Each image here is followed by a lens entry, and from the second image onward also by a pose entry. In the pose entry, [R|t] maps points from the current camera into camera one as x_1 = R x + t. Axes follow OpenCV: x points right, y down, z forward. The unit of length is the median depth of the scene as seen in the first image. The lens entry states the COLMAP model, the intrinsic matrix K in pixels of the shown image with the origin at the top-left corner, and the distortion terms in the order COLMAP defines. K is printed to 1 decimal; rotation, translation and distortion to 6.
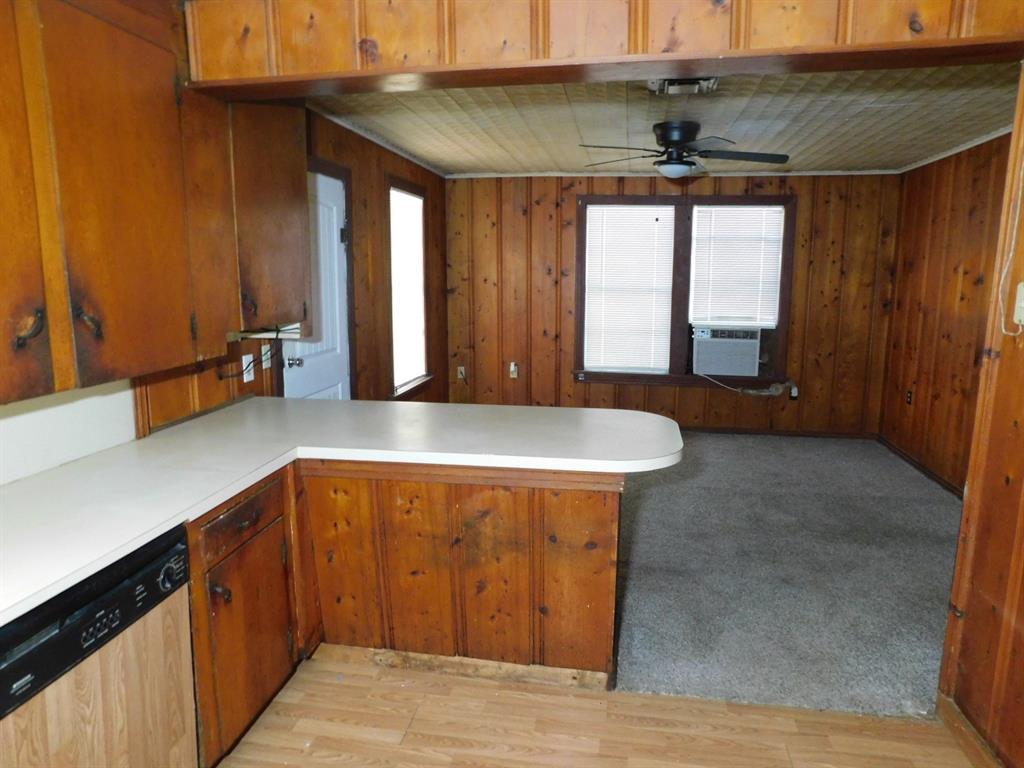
lens RADIAL K [[686.3, 0, 515.5], [0, 686.3, 377.6], [0, 0, 1]] dist [-0.019439, 0.020273]
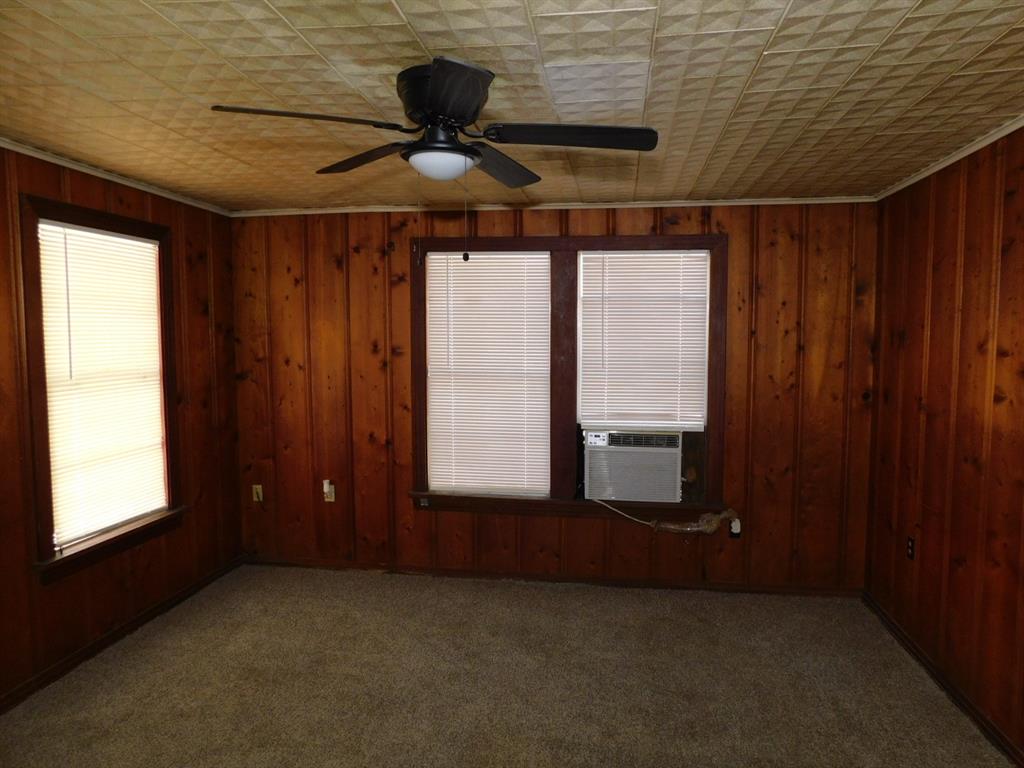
lens RADIAL K [[686.3, 0, 507.2], [0, 686.3, 387.3], [0, 0, 1]] dist [-0.019439, 0.020273]
pose [[0.999943, -0.006838, 0.008165, 0.181348], [0.007466, 0.996809, -0.079471, -0.062252], [-0.007595, 0.079528, 0.996804, 0.328731]]
